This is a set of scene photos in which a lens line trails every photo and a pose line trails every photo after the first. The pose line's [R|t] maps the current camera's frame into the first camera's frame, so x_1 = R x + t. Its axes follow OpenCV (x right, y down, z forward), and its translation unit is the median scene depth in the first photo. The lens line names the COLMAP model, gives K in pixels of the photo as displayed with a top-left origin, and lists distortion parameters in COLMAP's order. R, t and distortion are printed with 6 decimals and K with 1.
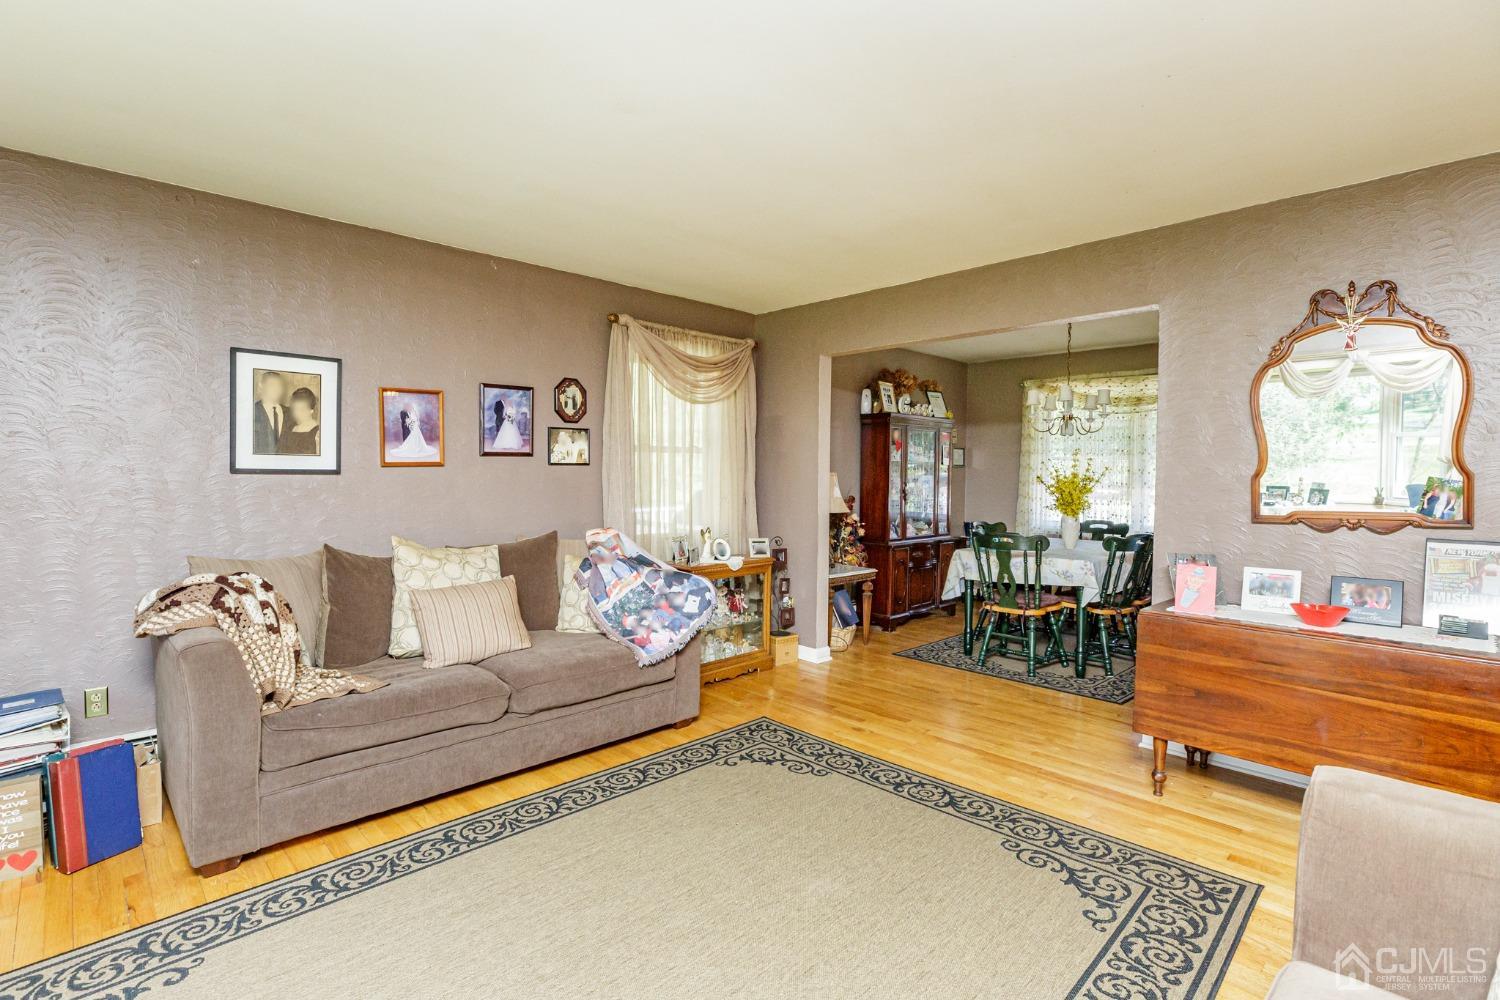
lens RADIAL K [[704.2, 0, 723.6], [0, 704.2, 501.9], [0, 0, 1]] dist [-0.014993, 0.001617]
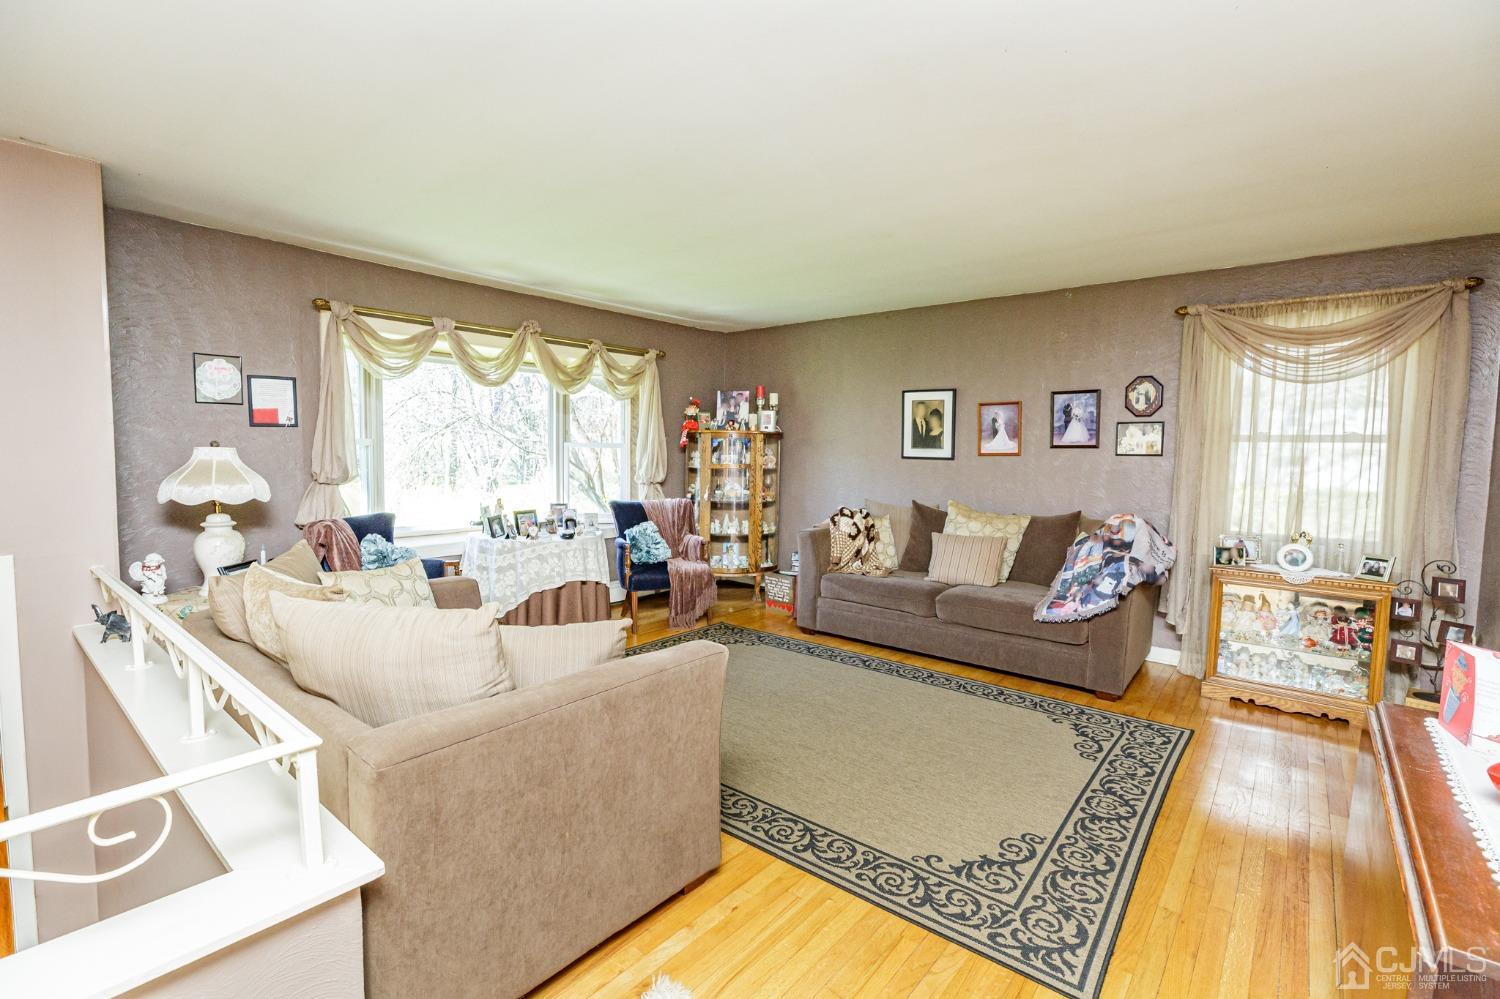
lens RADIAL K [[674.5, 0, 740.0], [0, 674.5, 490.1], [0, 0, 1]] dist [-0.027339, 0.012611]
pose [[0.119977, 0.057110, -0.991133, 1.001732], [-0.052270, 0.997323, 0.051139, -0.026226], [0.991400, 0.045671, 0.122641, 0.348067]]
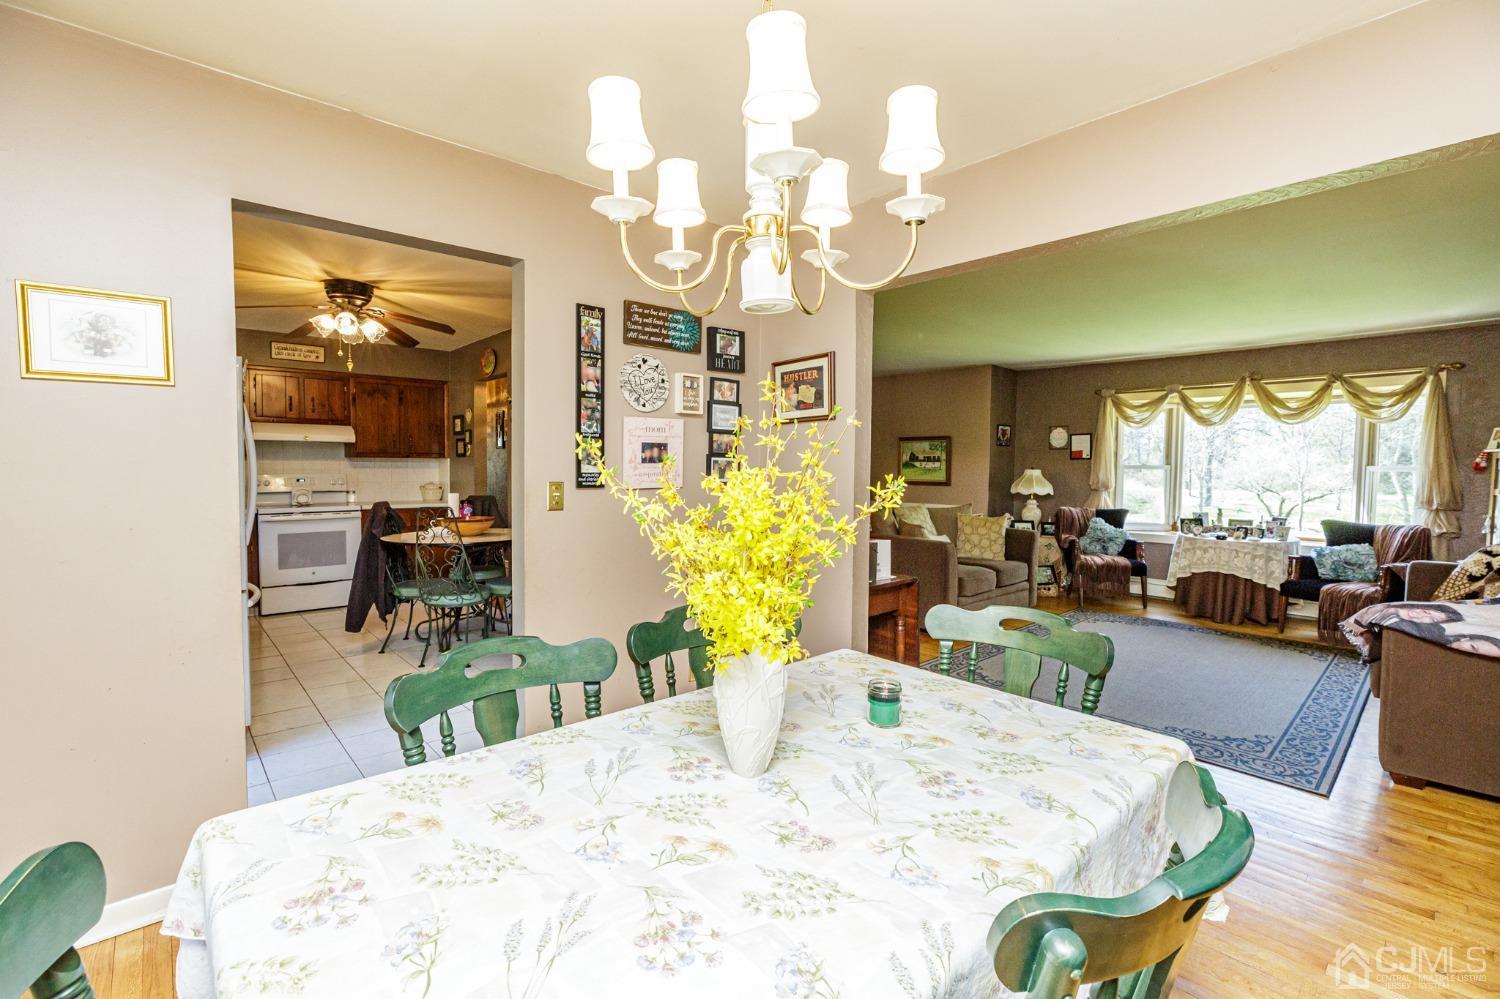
lens RADIAL K [[673.7, 0, 753.0], [0, 673.7, 497.0], [0, 0, 1]] dist [-0.026629, 0.012180]
pose [[-0.999794, -0.017395, 0.010453, 0.817429], [-0.016455, 0.996316, 0.084161, -0.083261], [-0.011878, 0.083971, -0.996397, 2.044798]]
